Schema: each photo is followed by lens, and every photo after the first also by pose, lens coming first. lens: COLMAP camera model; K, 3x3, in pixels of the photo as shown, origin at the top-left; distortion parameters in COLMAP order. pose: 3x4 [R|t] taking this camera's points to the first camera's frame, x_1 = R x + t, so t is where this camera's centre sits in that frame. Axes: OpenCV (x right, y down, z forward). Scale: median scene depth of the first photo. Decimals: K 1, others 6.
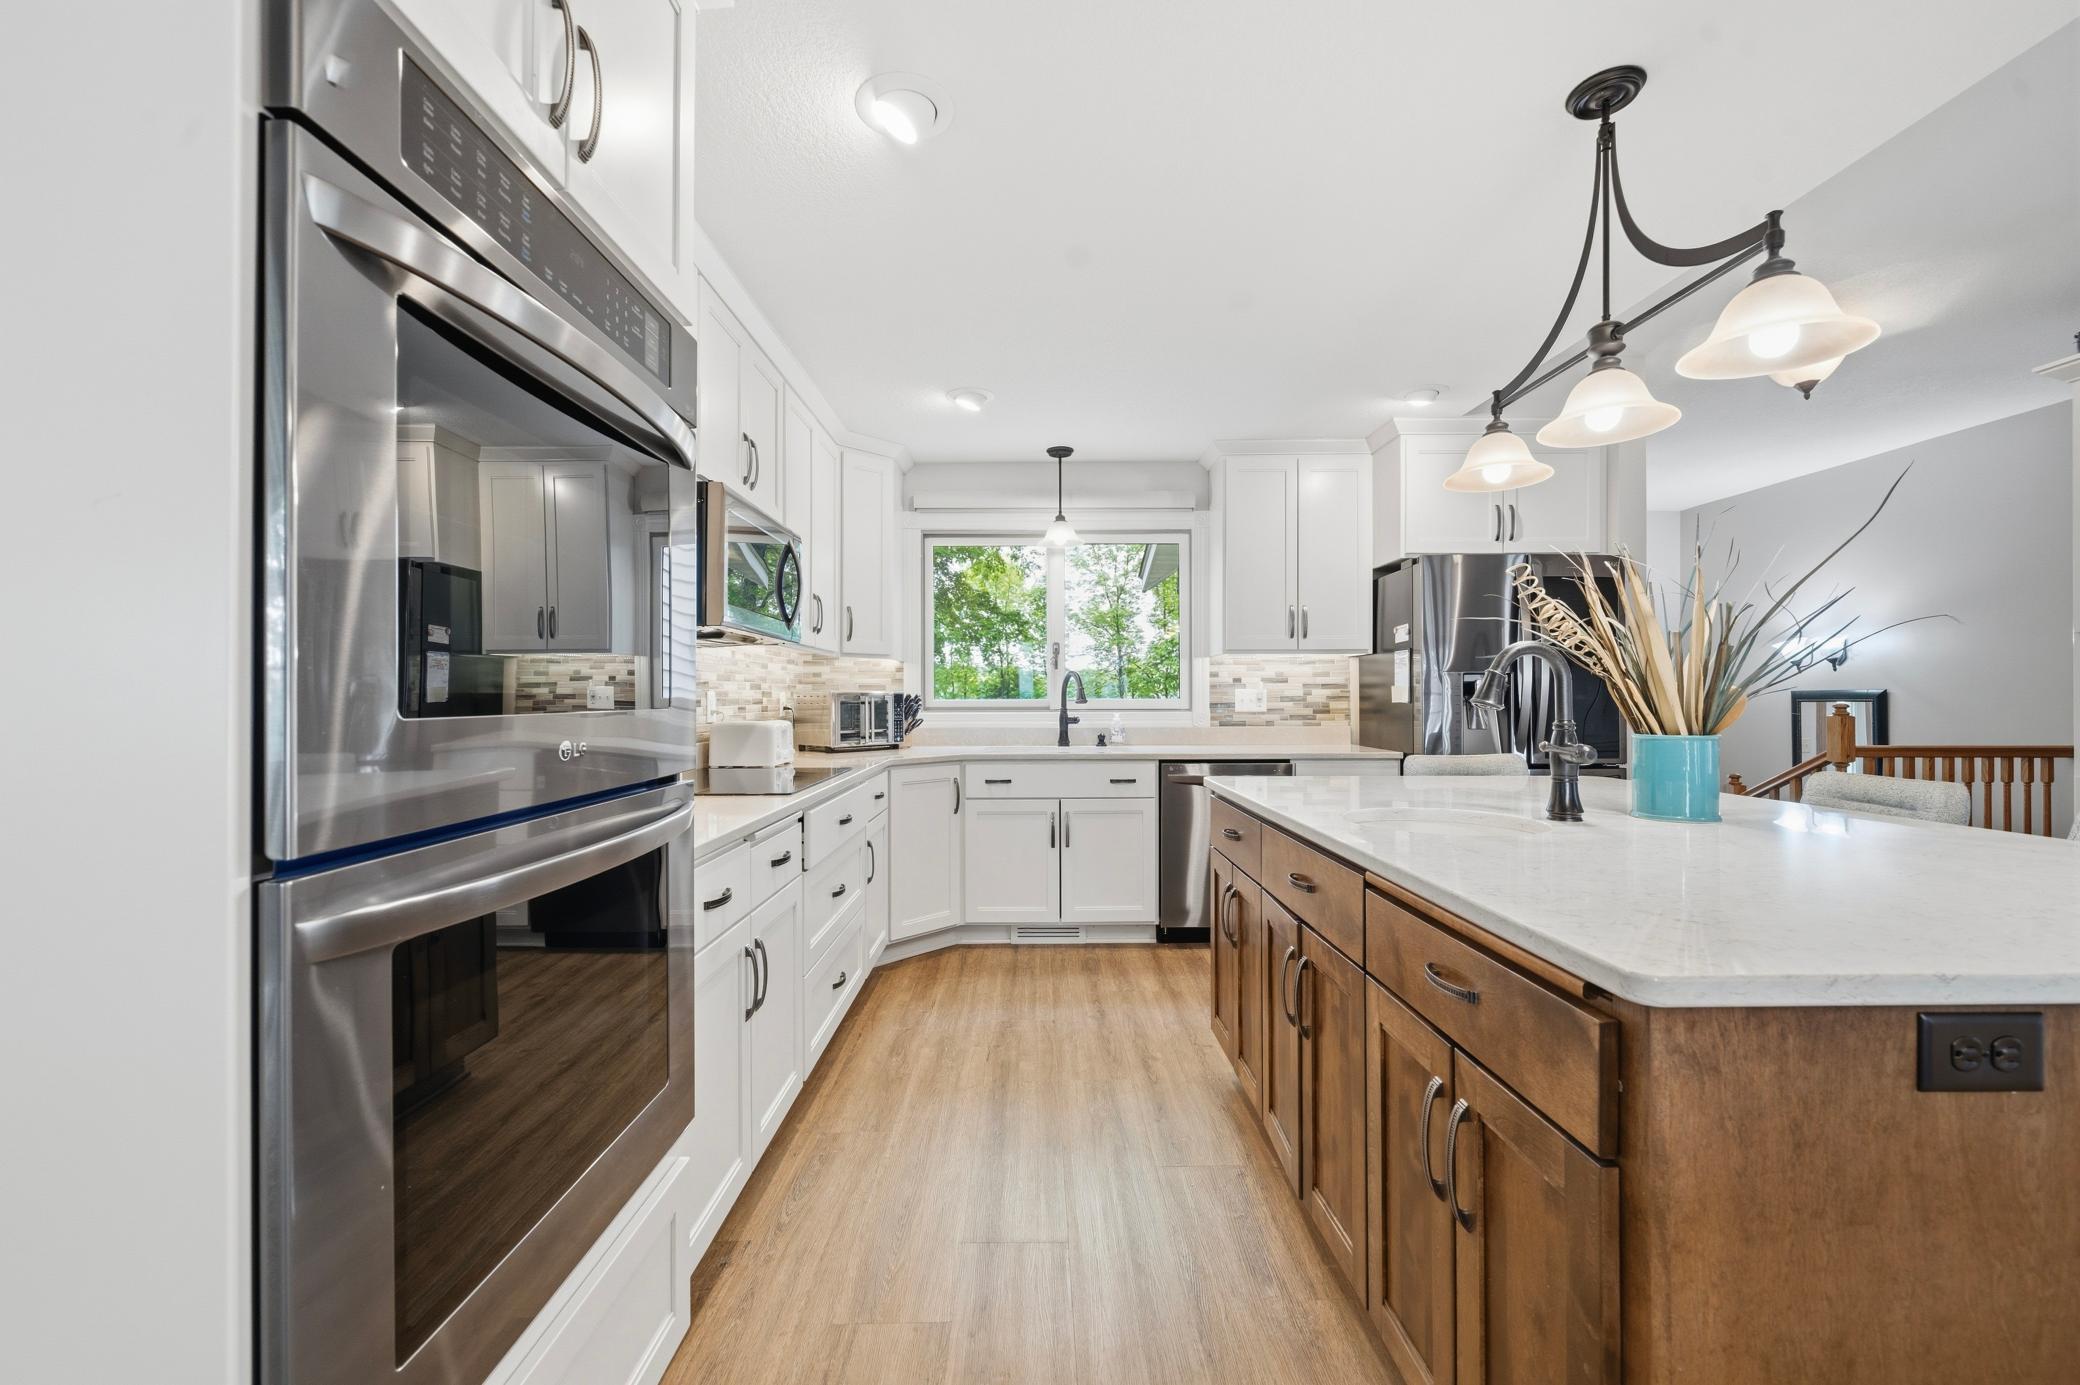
lens RADIAL K [[828.0, 0, 1040.0], [0, 828.0, 692.5], [0, 0, 1]] dist [-0.001821, -0.000303]
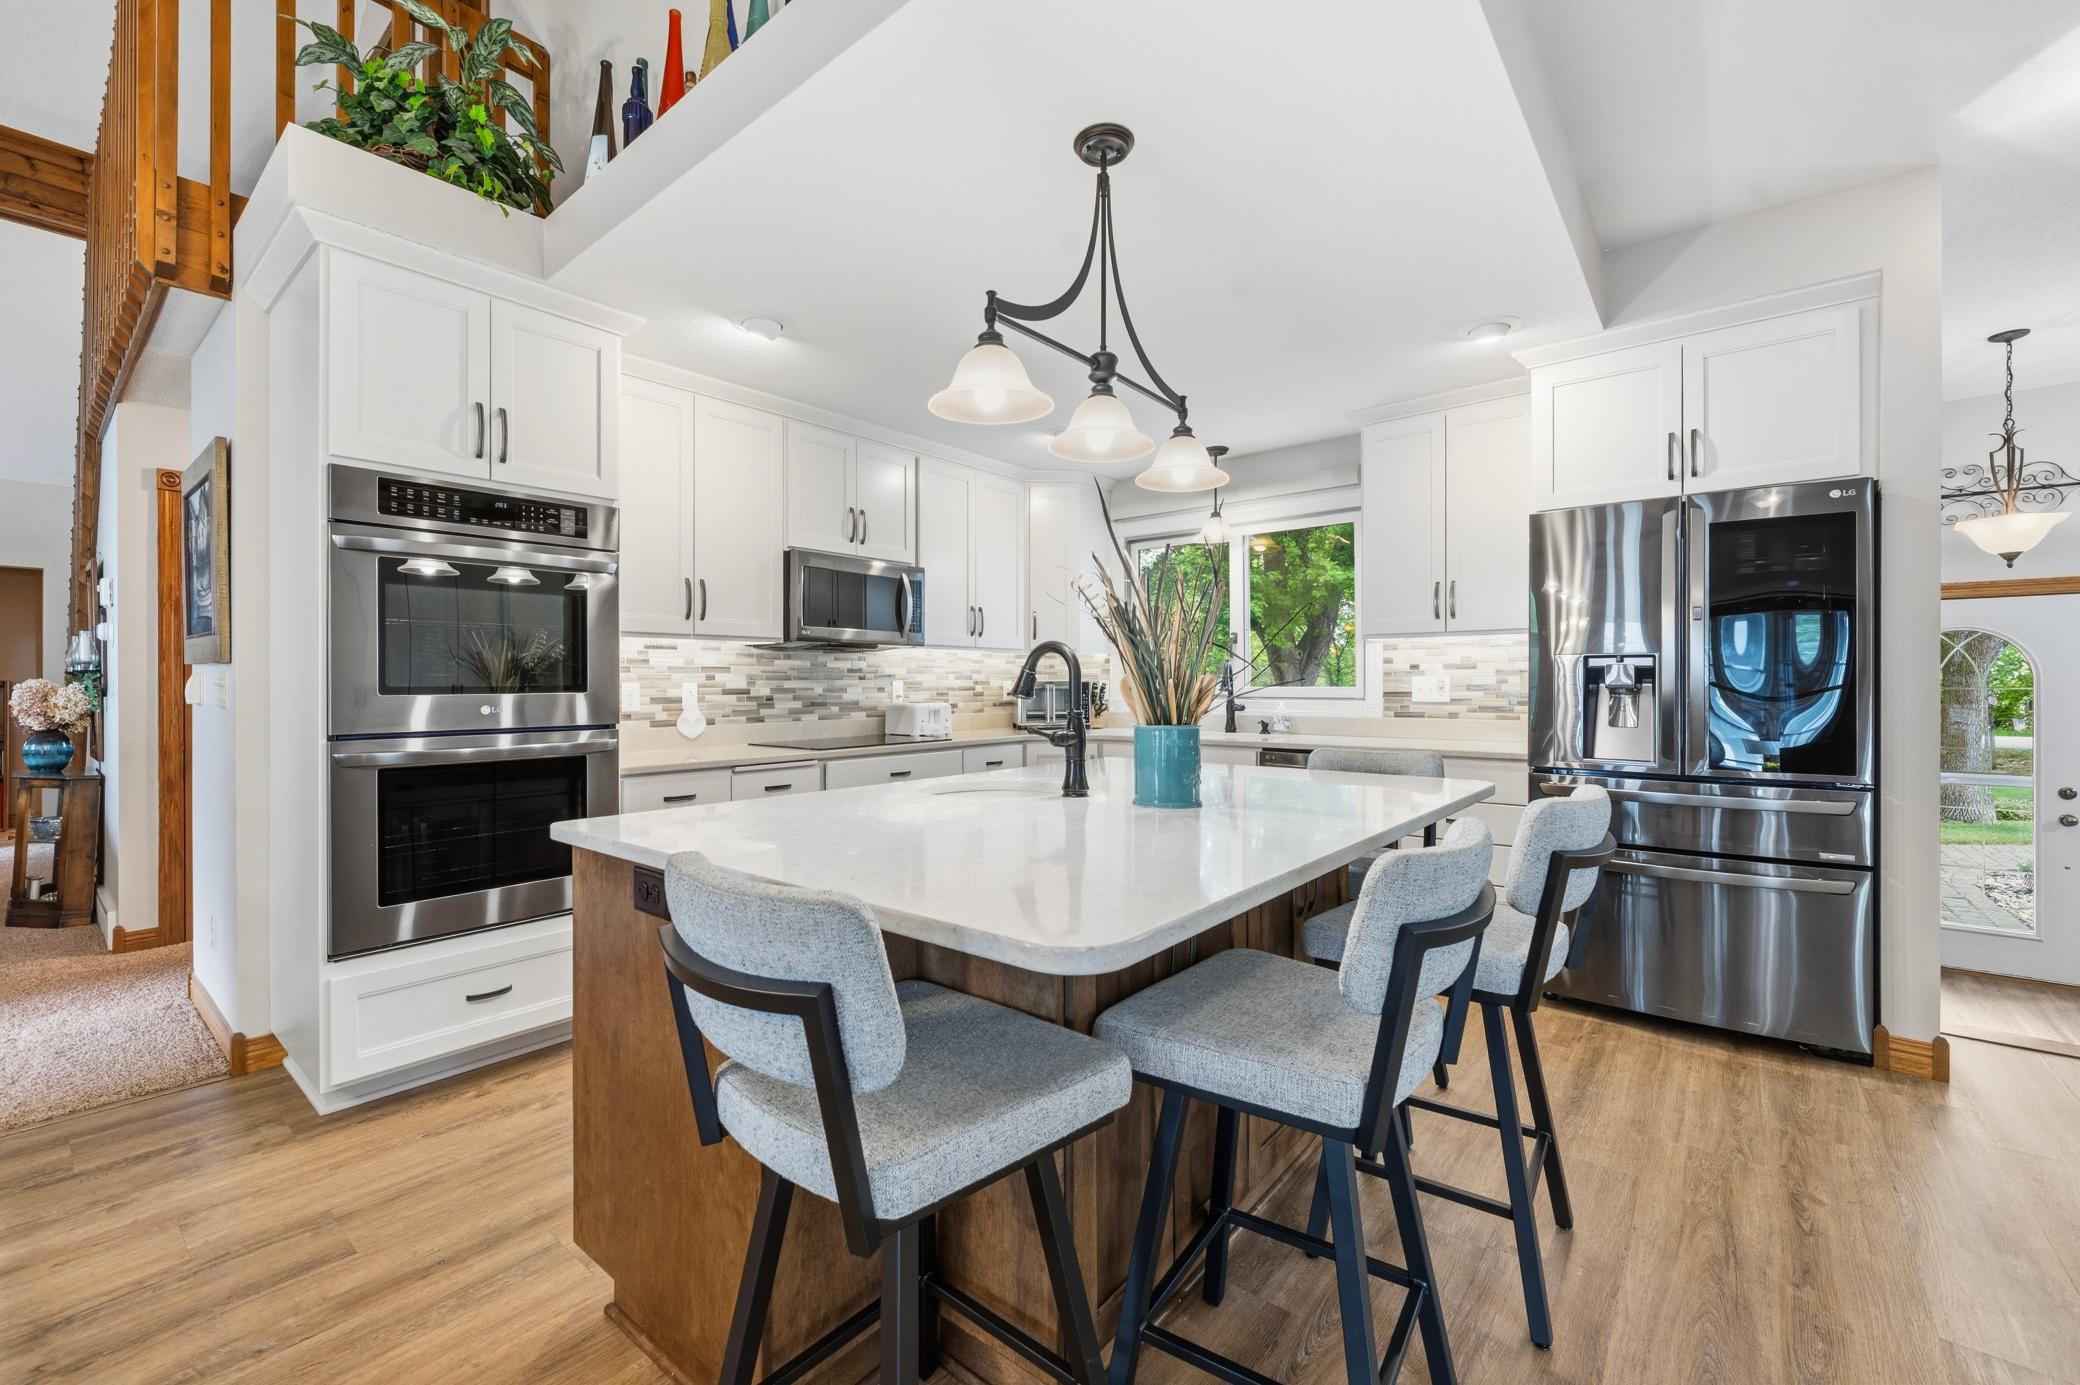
lens RADIAL K [[859.3, 0, 1038.8], [0, 859.3, 685.8], [0, 0, 1]] dist [-0.012977, 0.000014]
pose [[0.765479, 0.001076, -0.643461, 0.537147], [0.003083, 0.999981, 0.005339, -0.000316], [0.643454, -0.006070, 0.765461, 0.021452]]
